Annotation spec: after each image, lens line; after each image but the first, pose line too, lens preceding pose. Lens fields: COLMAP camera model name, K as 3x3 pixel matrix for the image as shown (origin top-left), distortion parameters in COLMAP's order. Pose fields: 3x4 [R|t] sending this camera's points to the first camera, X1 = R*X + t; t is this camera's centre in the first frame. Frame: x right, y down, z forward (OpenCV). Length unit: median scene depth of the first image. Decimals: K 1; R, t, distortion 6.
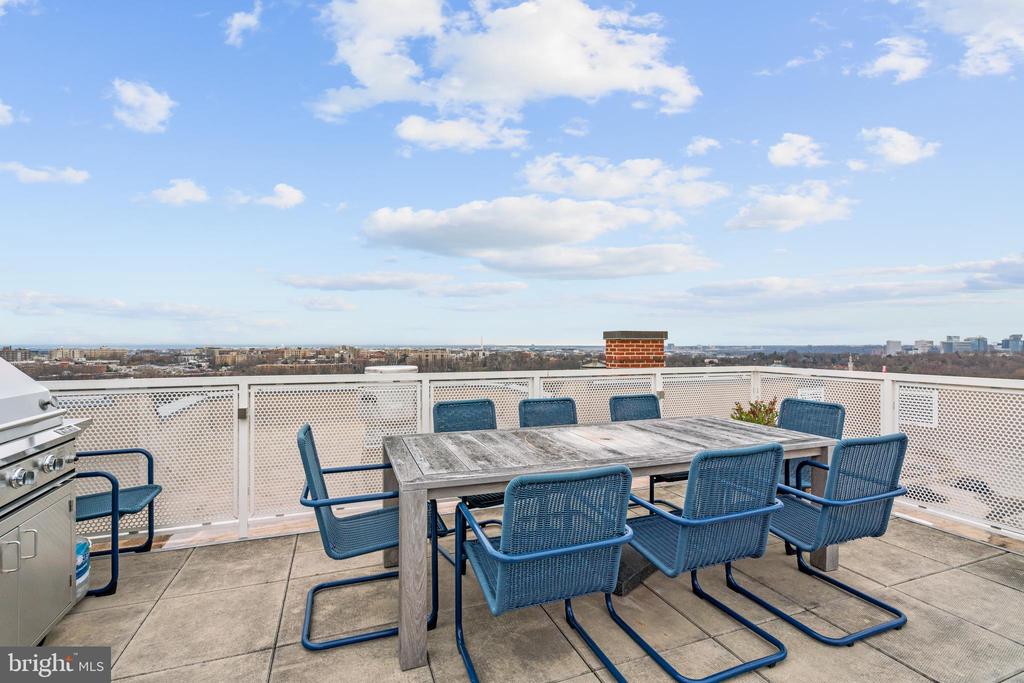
lens RADIAL K [[464.4, 0, 513.5], [0, 464.4, 342.7], [0, 0, 1]] dist [-0.009115, 0.004185]
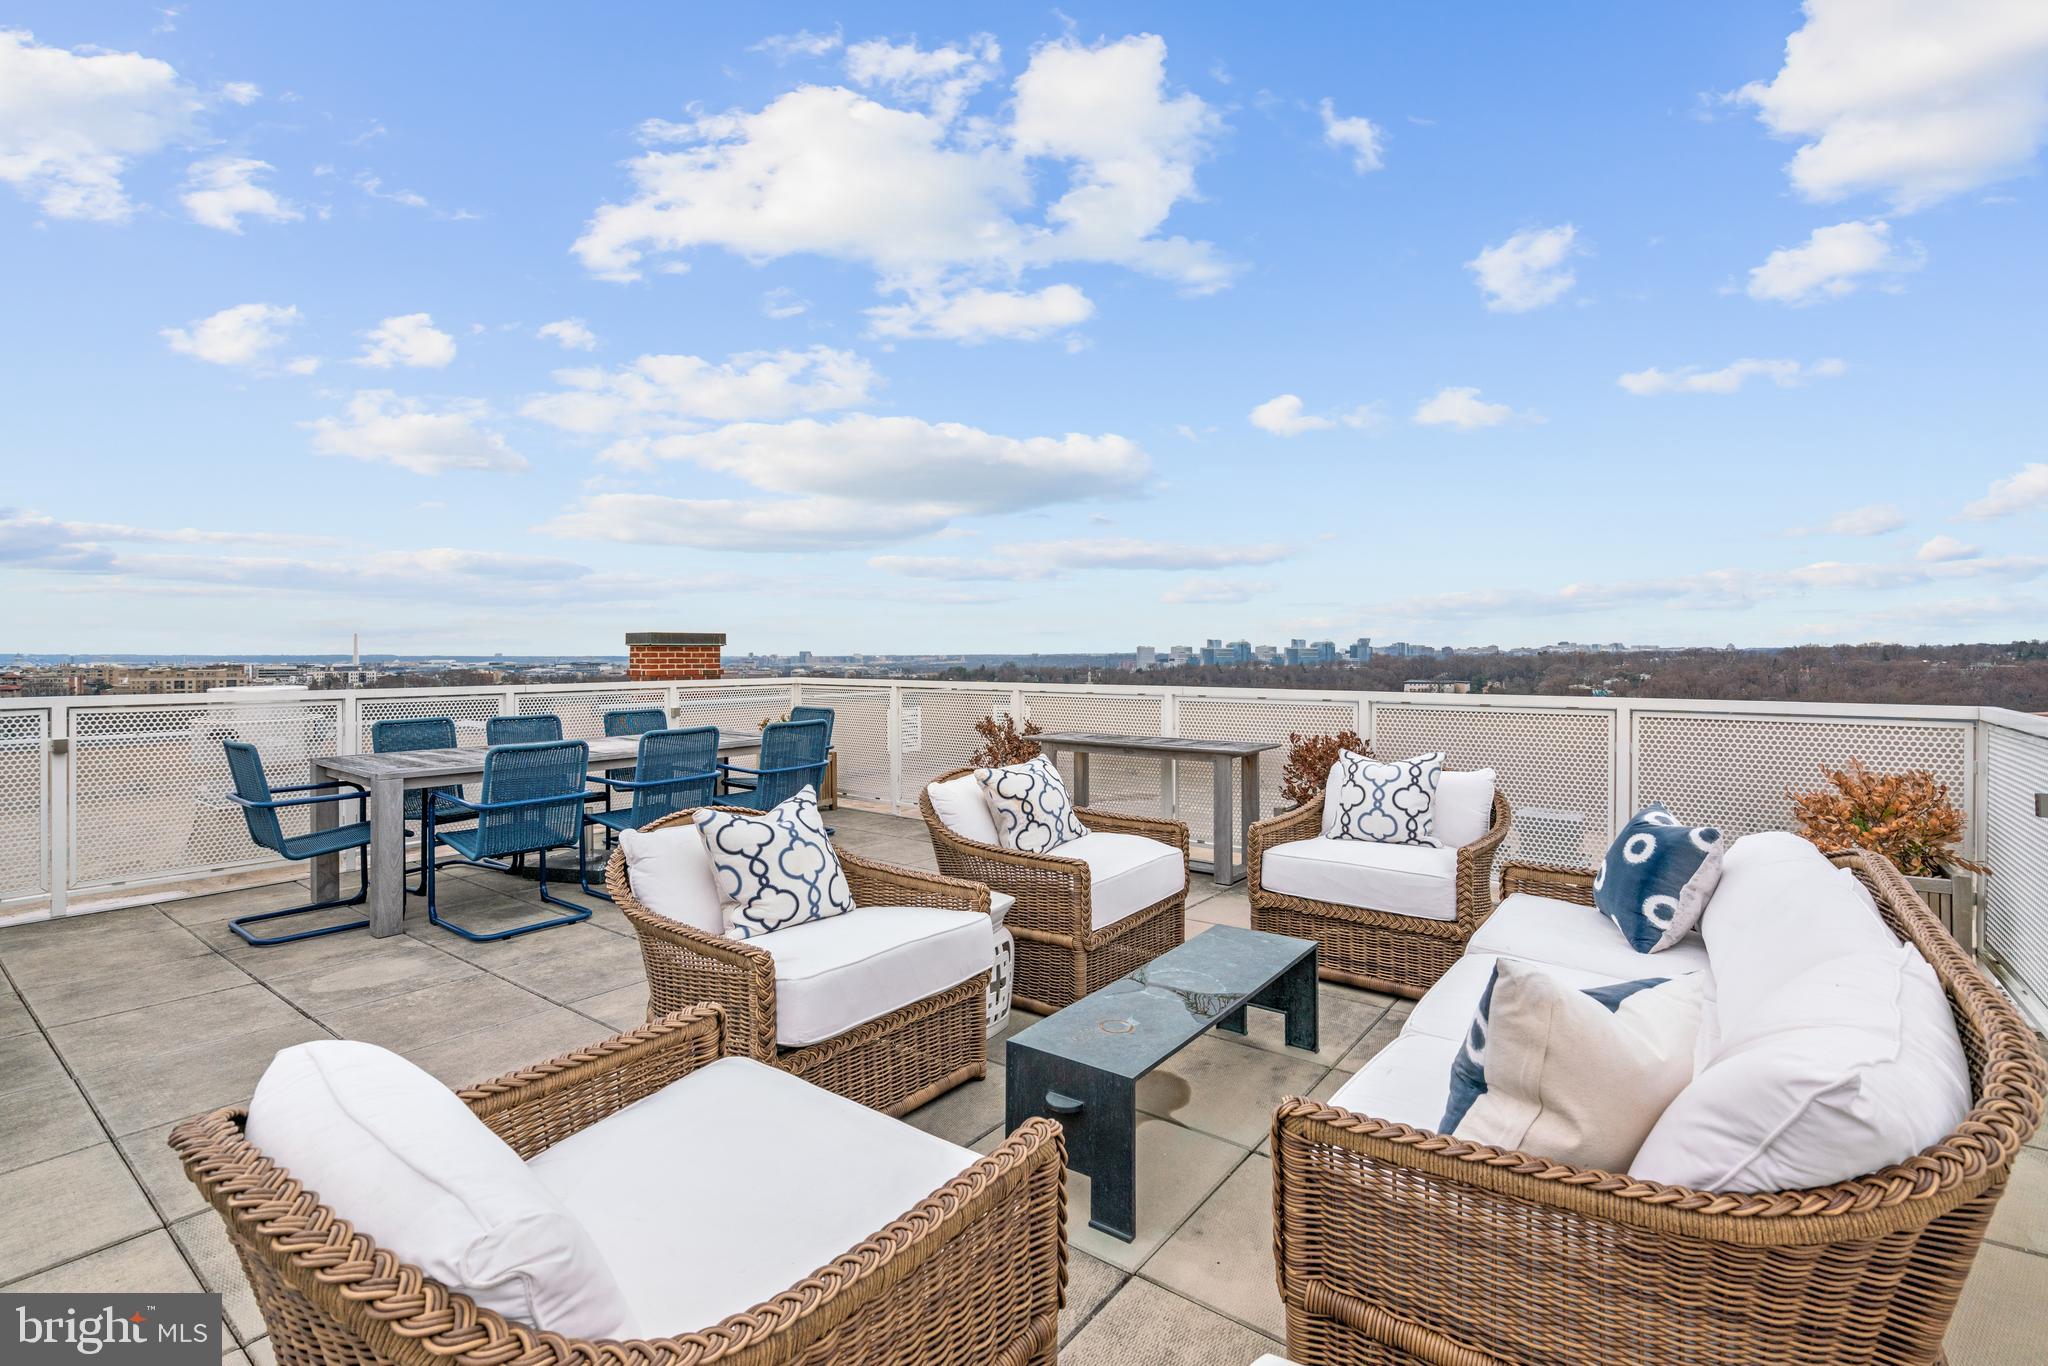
lens RADIAL K [[928.8, 0, 1025.1], [0, 928.8, 663.9], [0, 0, 1]] dist [-0.009115, 0.004185]
pose [[0.847917, -0.007823, 0.530071, -0.020912], [-0.000286, 0.999884, 0.015214, -0.000754], [-0.530129, -0.013052, 0.847817, -0.400603]]
